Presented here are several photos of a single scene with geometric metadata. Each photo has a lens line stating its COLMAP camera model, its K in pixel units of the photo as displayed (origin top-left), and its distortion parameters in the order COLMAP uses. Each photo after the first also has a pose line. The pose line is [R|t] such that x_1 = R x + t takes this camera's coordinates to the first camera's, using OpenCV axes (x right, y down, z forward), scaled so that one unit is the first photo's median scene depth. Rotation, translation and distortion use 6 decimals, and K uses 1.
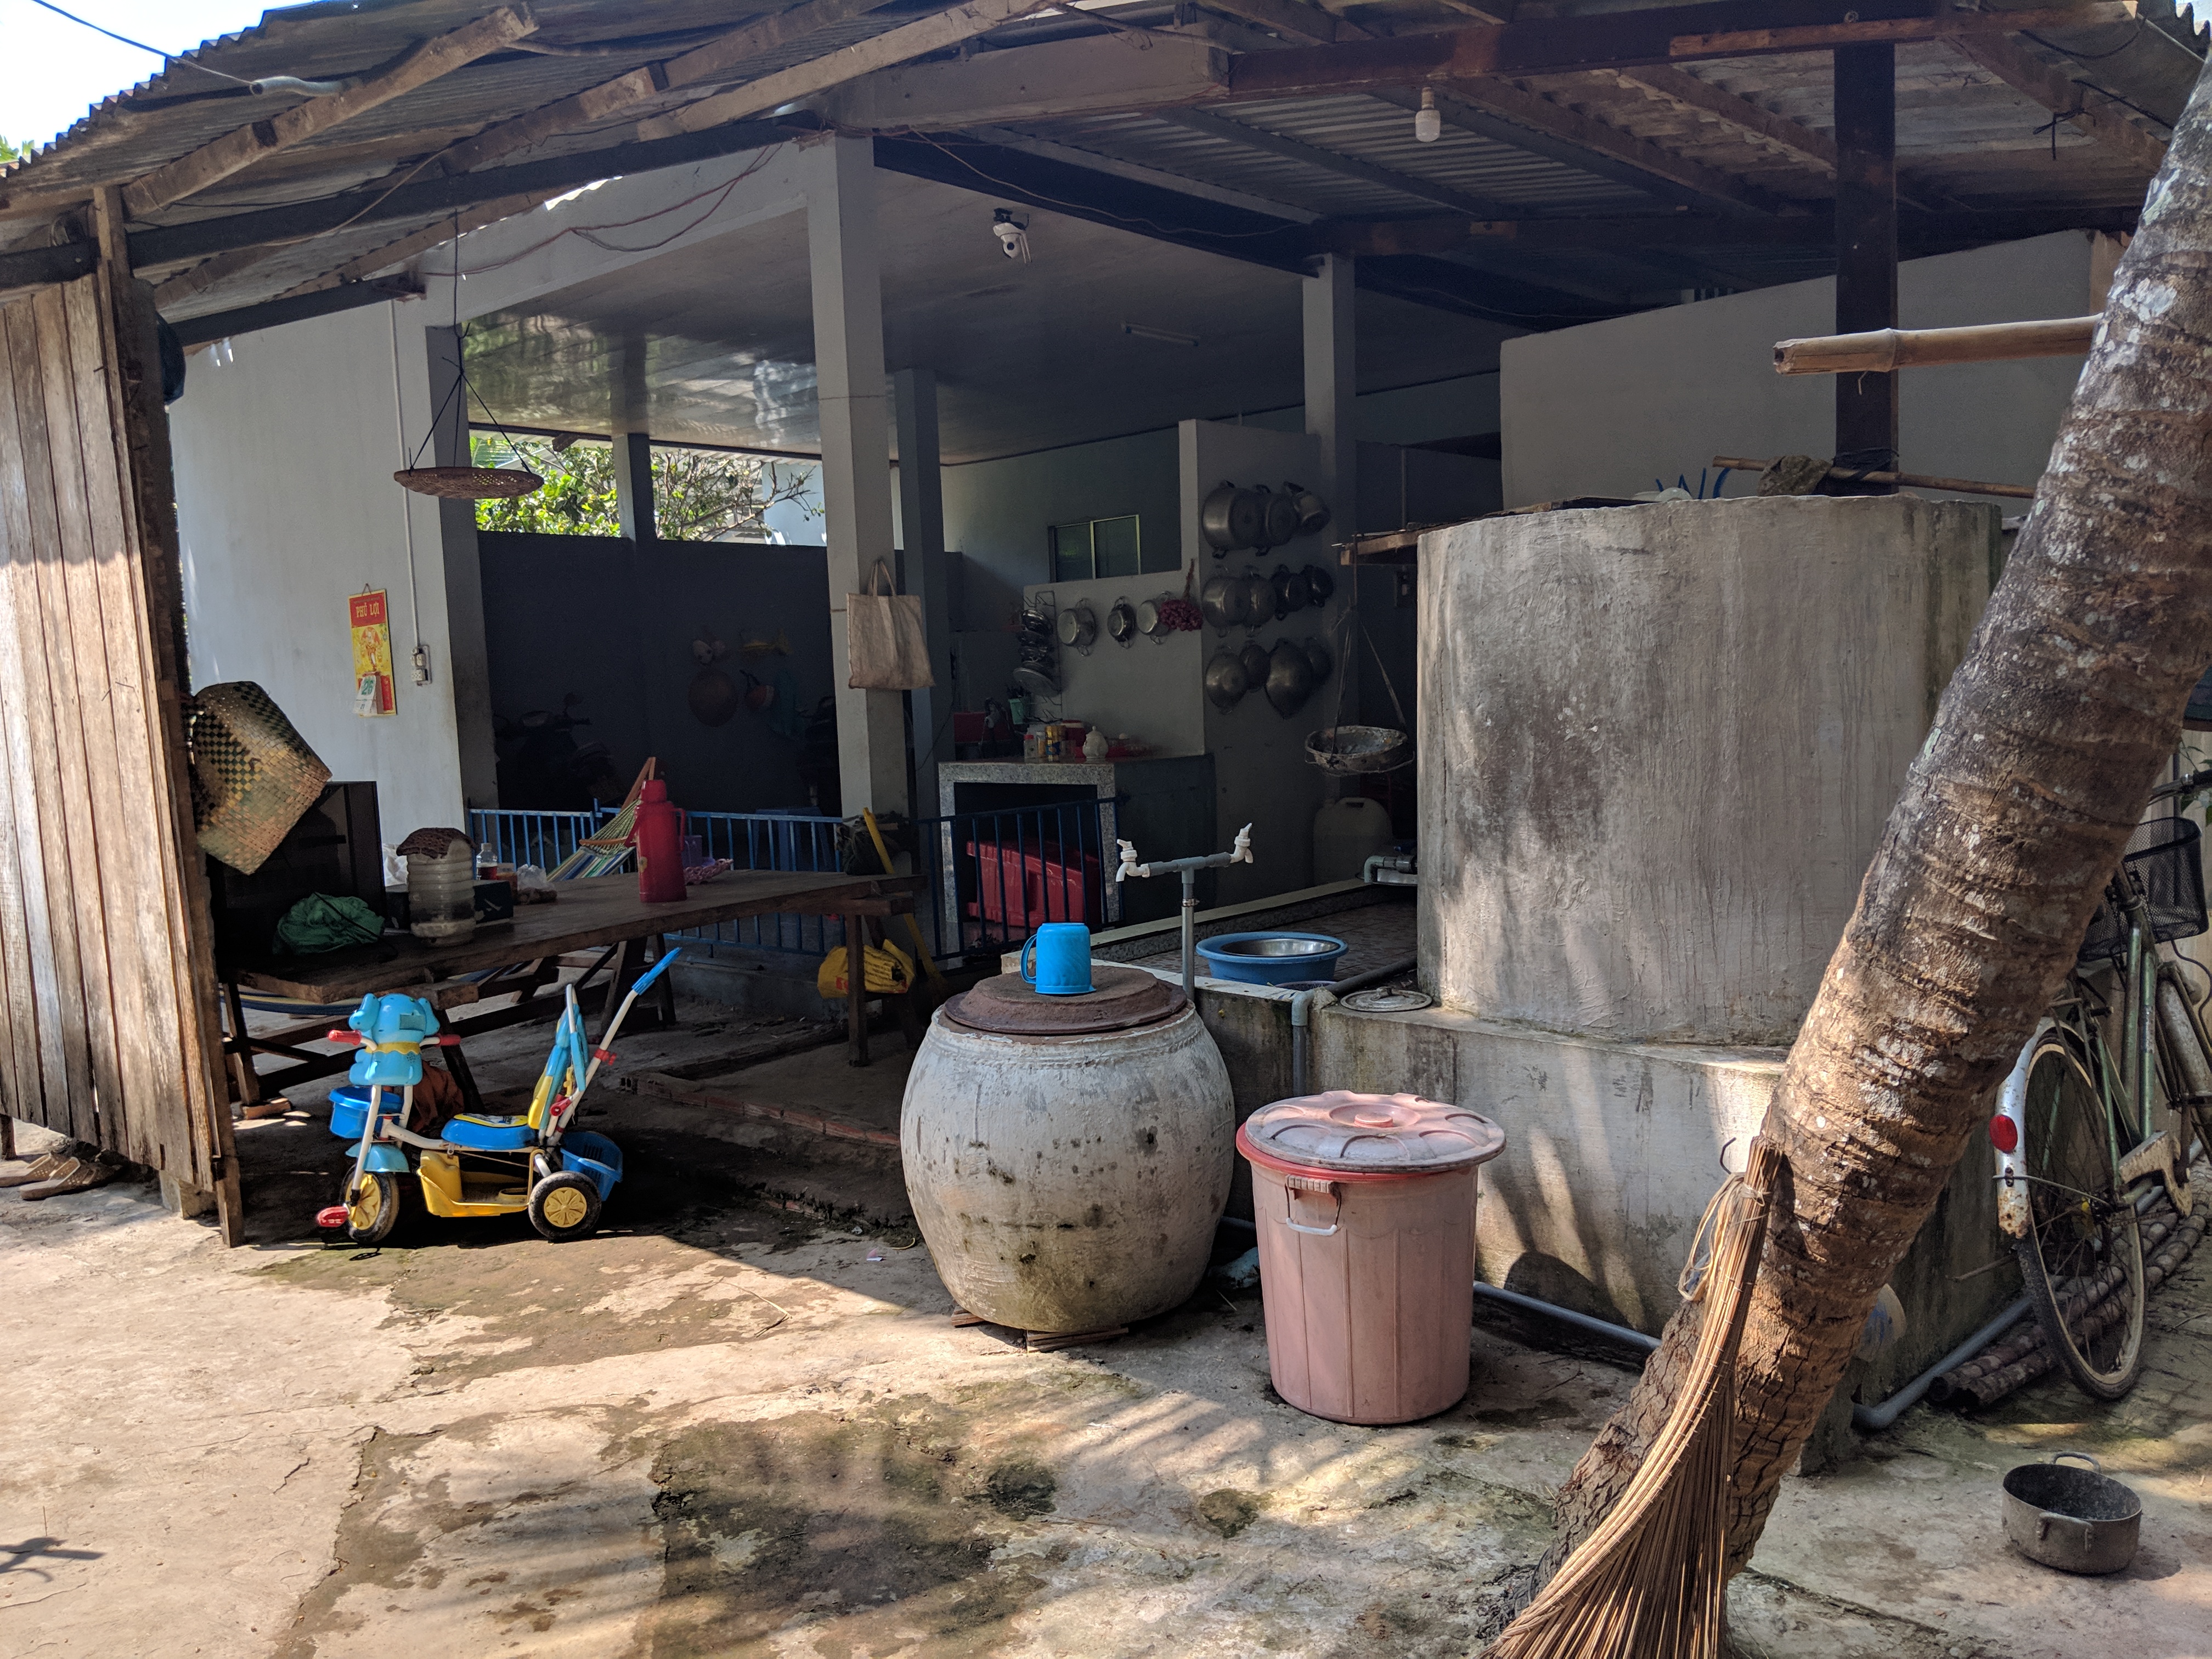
lens RADIAL K [[1782.2, 0, 1106.0], [0, 1782.2, 829.5], [0, 0, 1]] dist [0.036996, -0.070428]
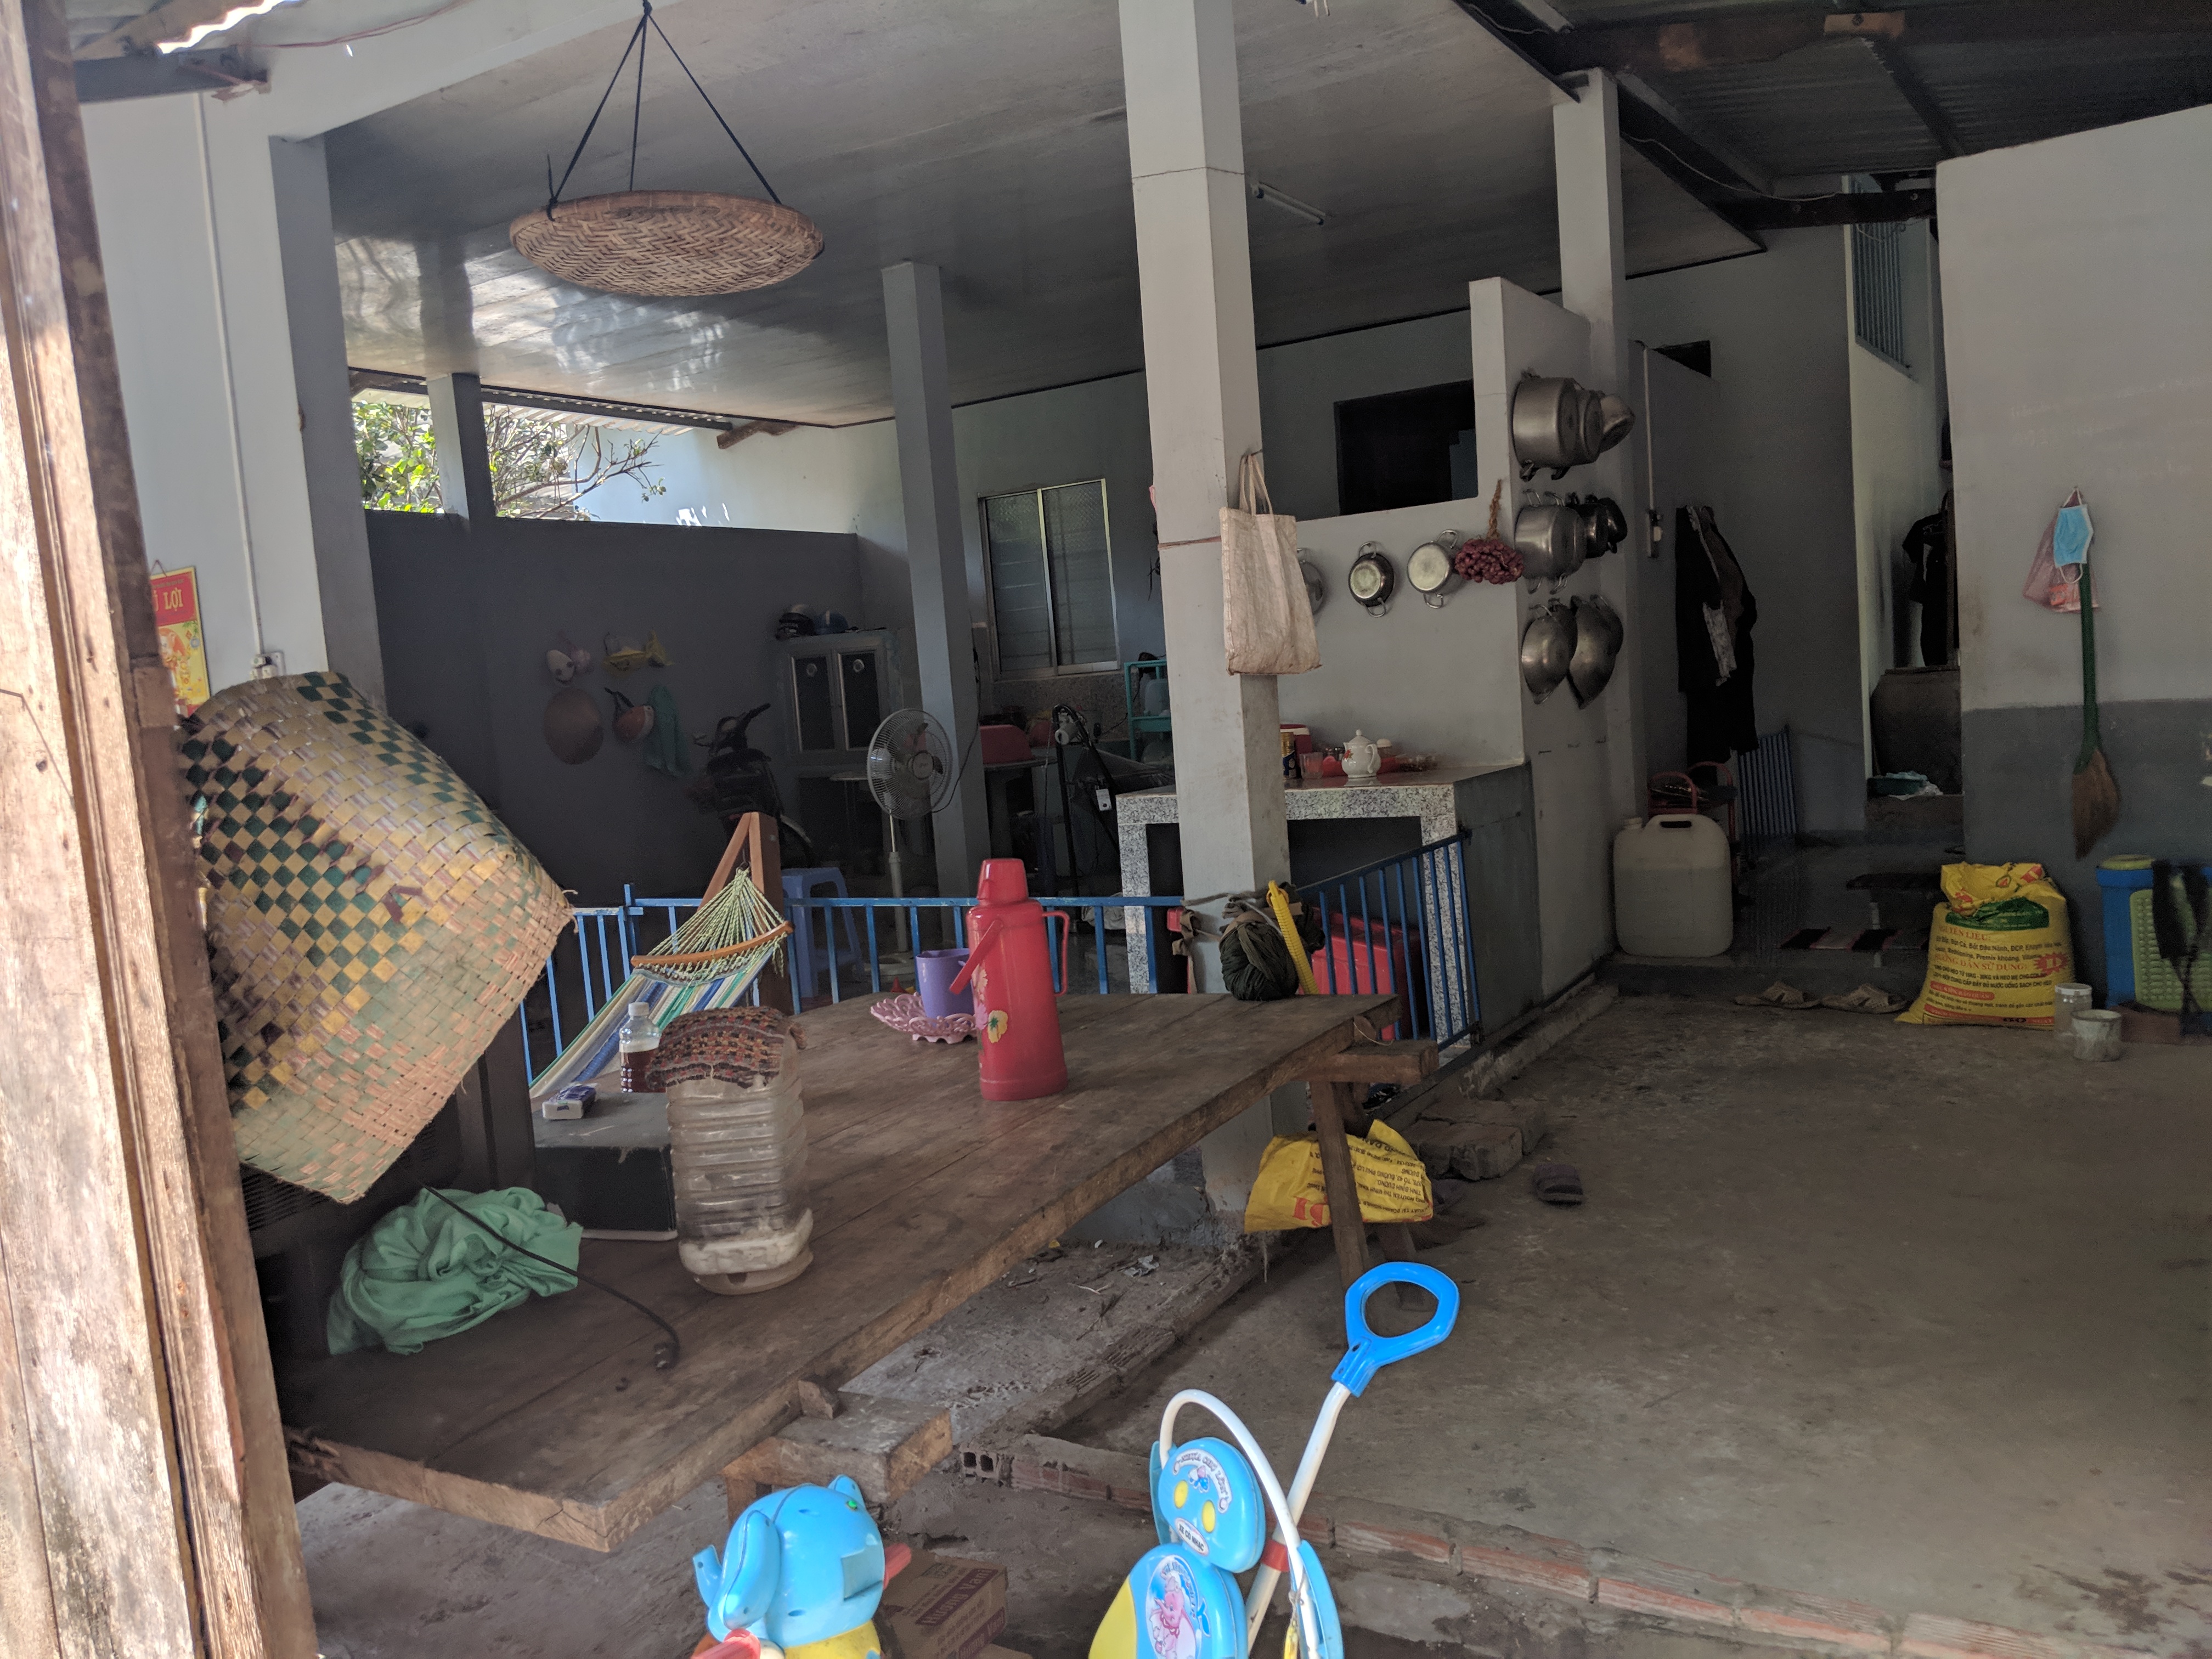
lens RADIAL K [[1753.6, 0, 1116.7], [0, 1753.6, 813.2], [0, 0, 1]] dist [0.033695, -0.050606]
pose [[0.979469, -0.053536, 0.194358, -0.404572], [0.056888, 0.998312, -0.011703, -0.042079], [-0.193403, 0.022520, 0.980861, 0.637024]]
